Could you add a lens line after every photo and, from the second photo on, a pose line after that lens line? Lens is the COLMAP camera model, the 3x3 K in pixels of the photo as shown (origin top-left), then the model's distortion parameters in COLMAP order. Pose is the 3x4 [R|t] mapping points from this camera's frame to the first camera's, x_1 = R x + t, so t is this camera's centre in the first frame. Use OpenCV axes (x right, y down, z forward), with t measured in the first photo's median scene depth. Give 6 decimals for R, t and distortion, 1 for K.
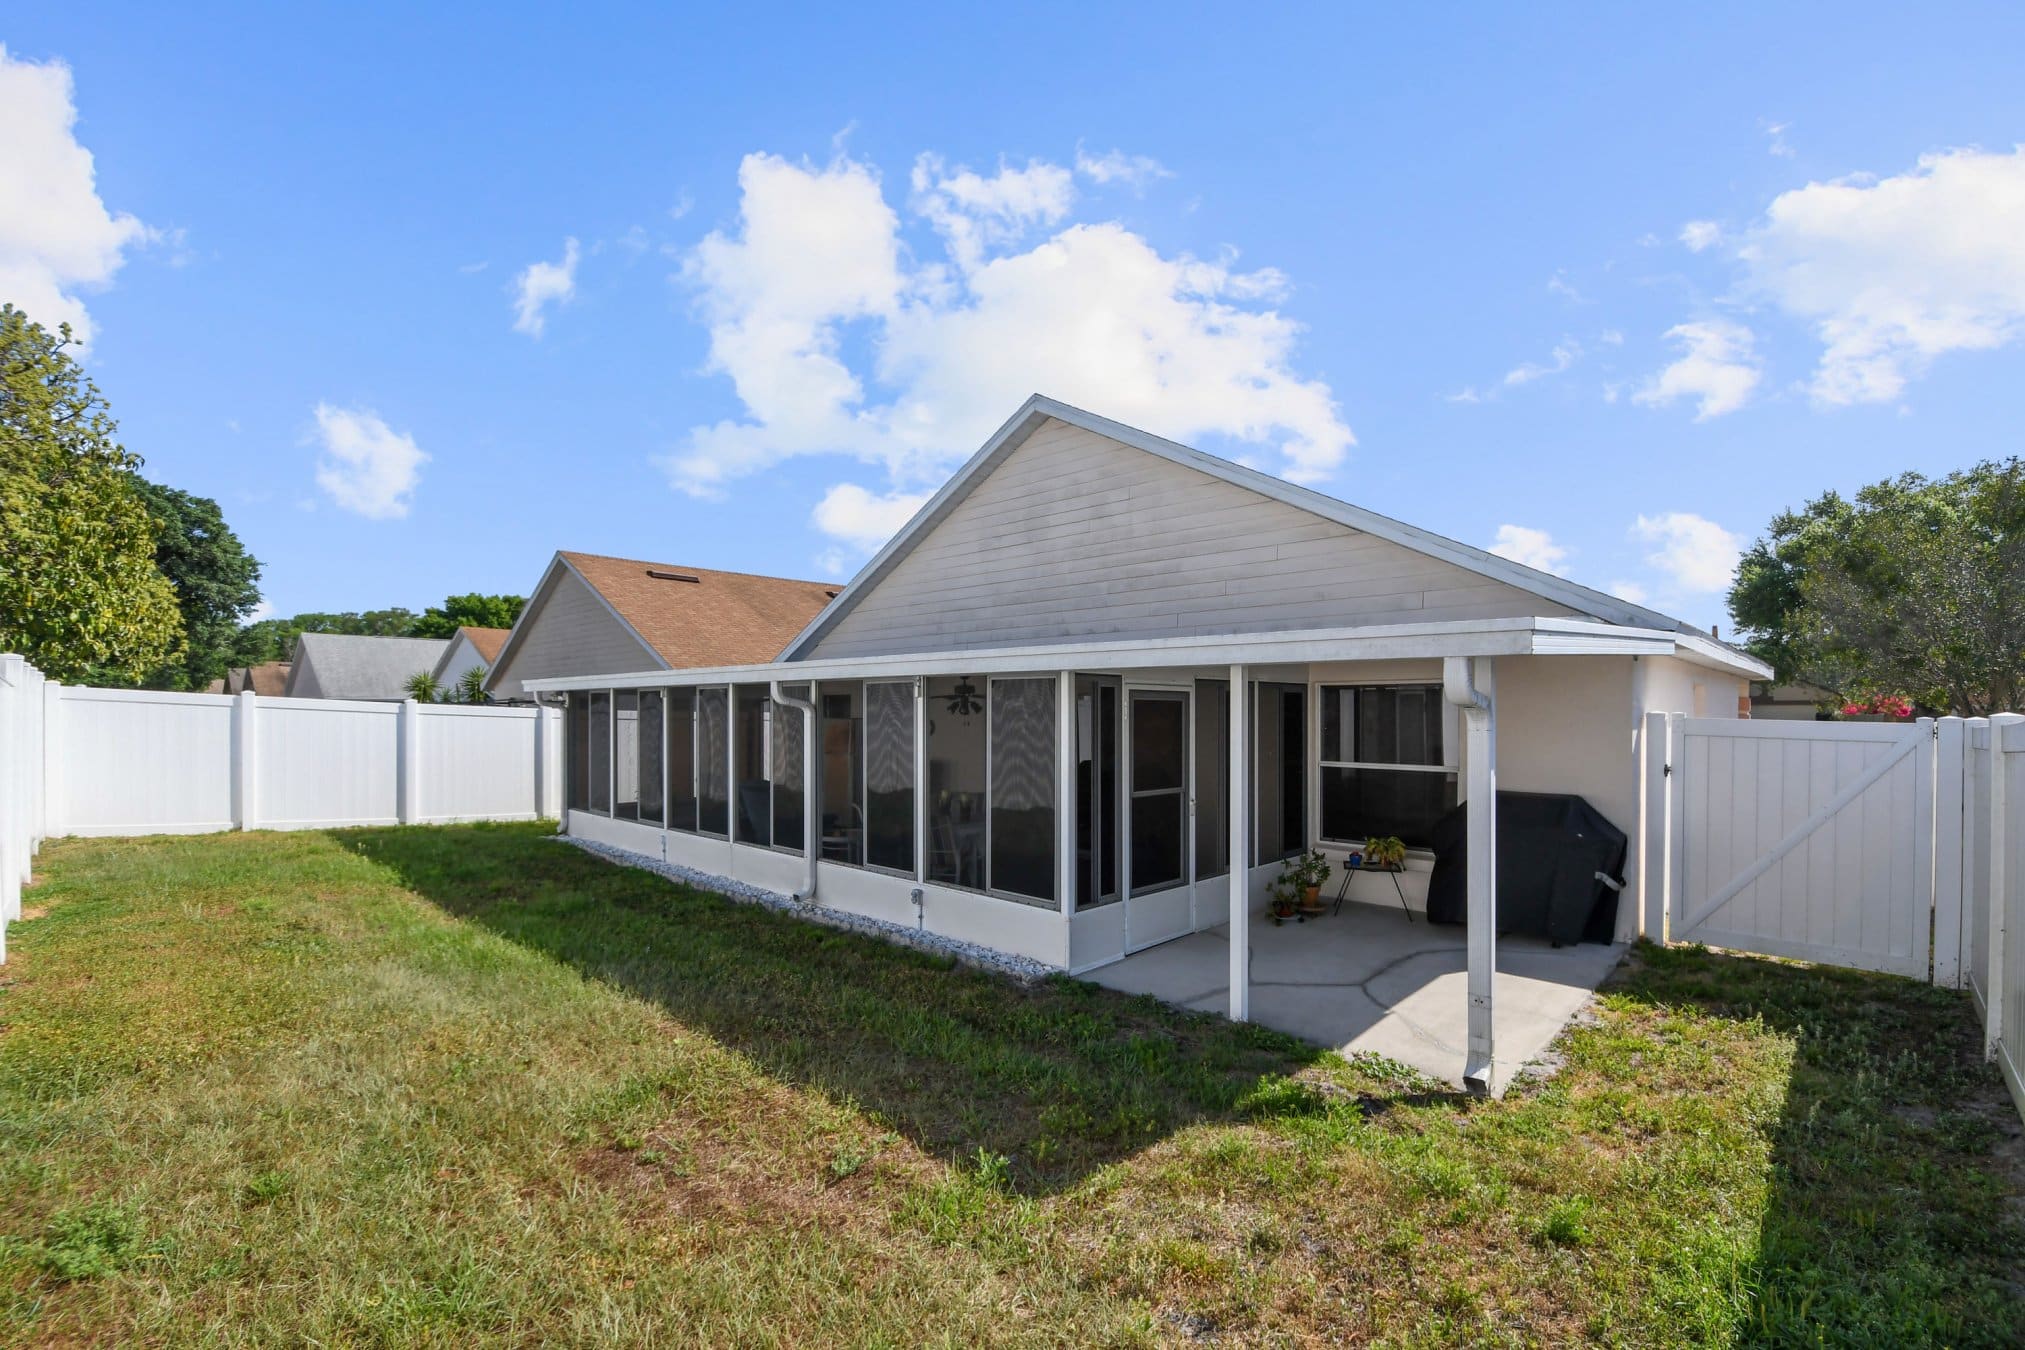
lens RADIAL K [[909.0, 0, 1021.3], [0, 909.0, 692.4], [0, 0, 1]] dist [-0.001275, -0.000402]
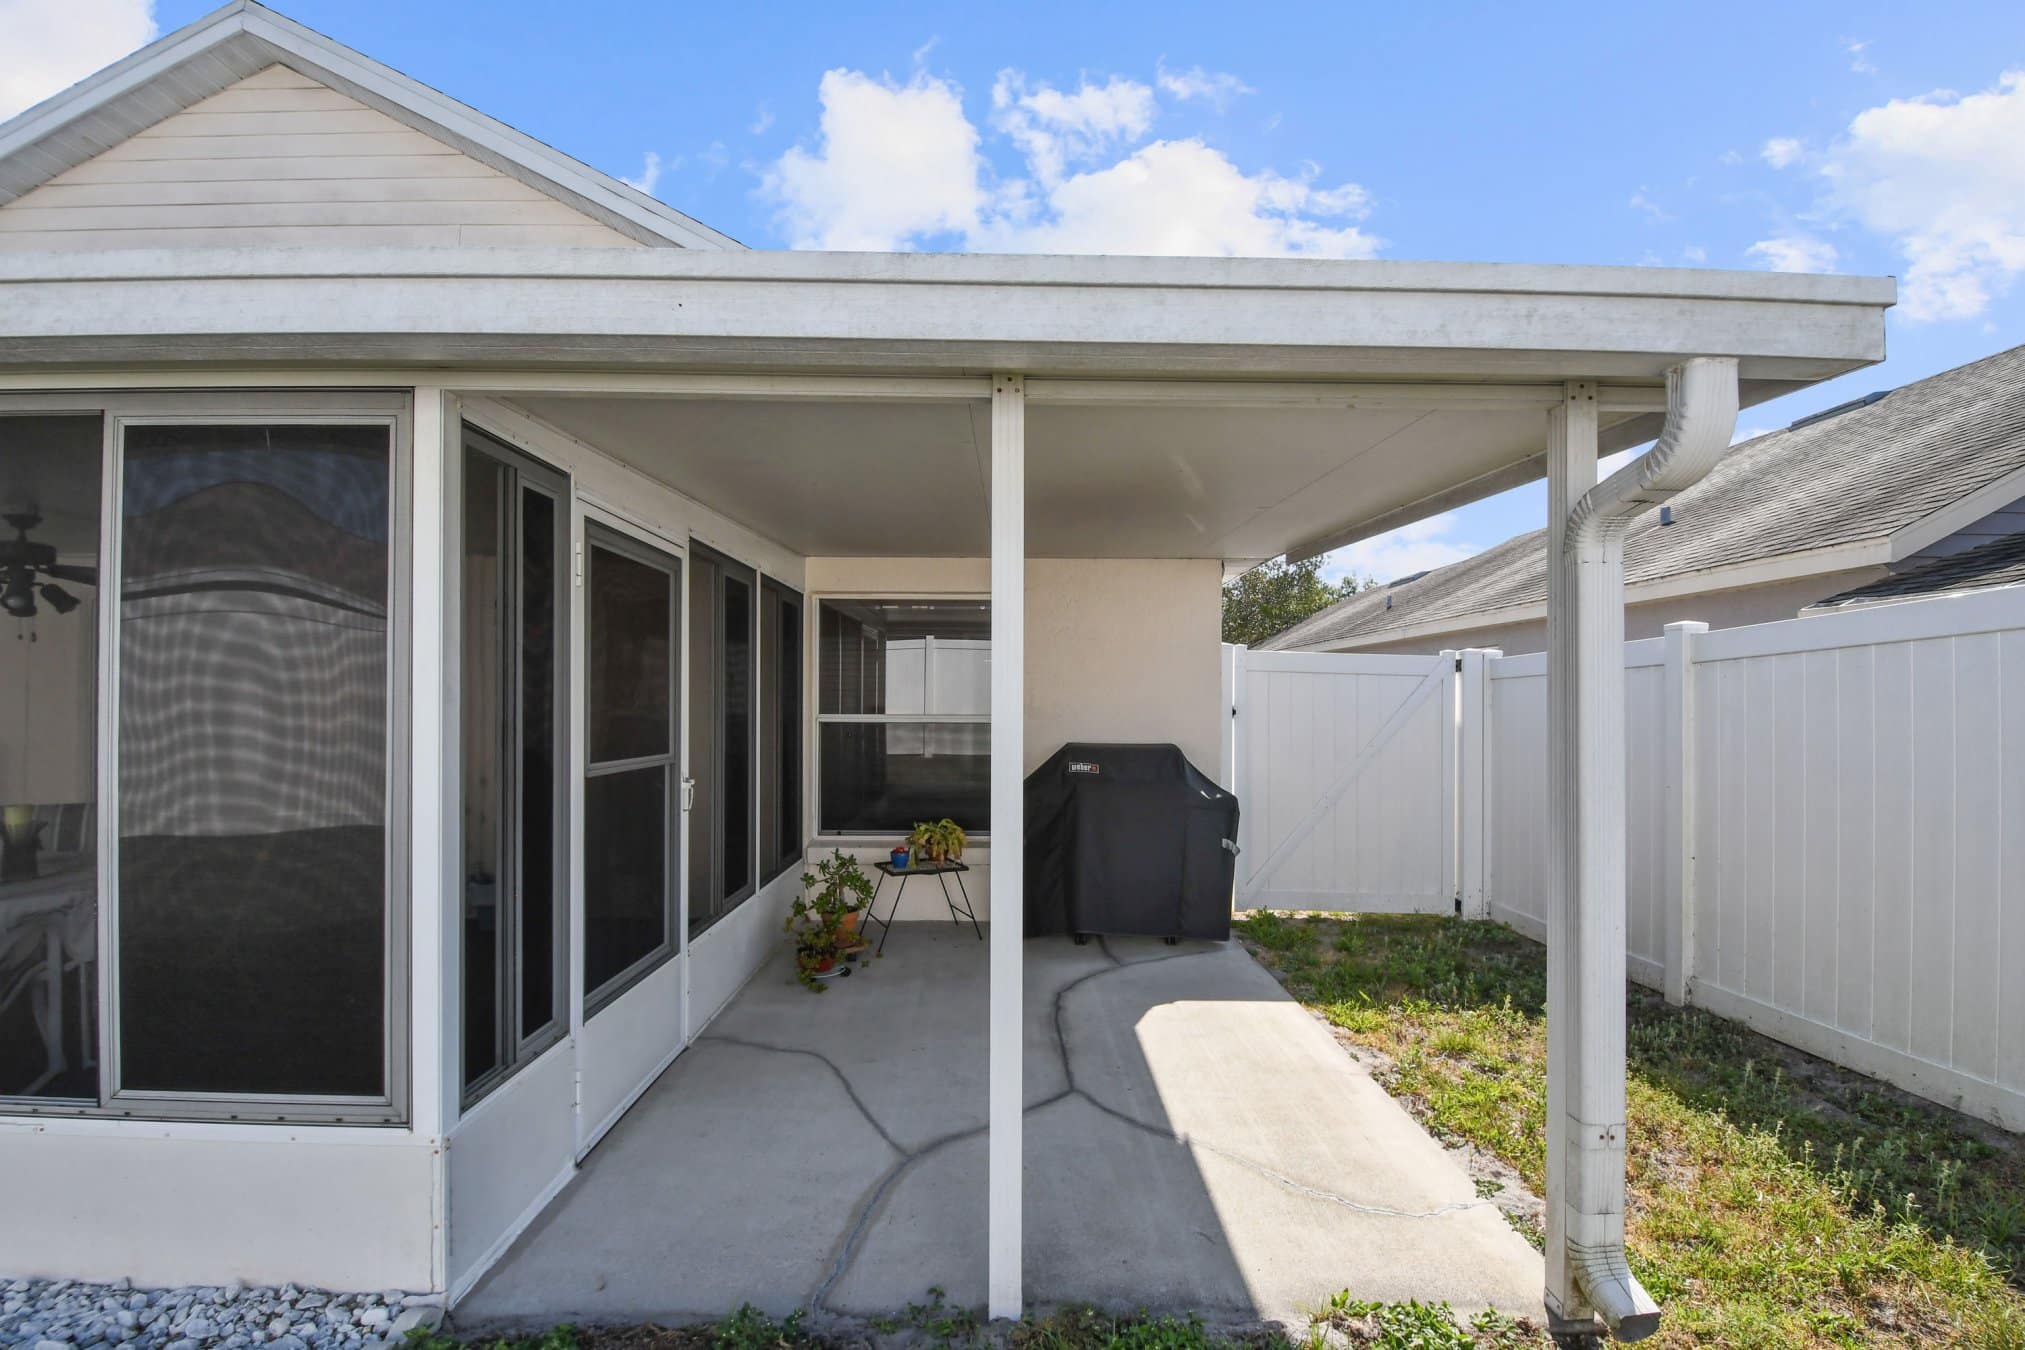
lens RADIAL K [[909.0, 0, 1009.3], [0, 909.0, 681.9], [0, 0, 1]] dist [-0.001275, -0.000402]
pose [[0.725643, 0.011129, 0.687981, -0.026220], [-0.009977, 0.999934, -0.005652, 0.066874], [-0.687999, -0.002762, 0.725707, 0.527141]]
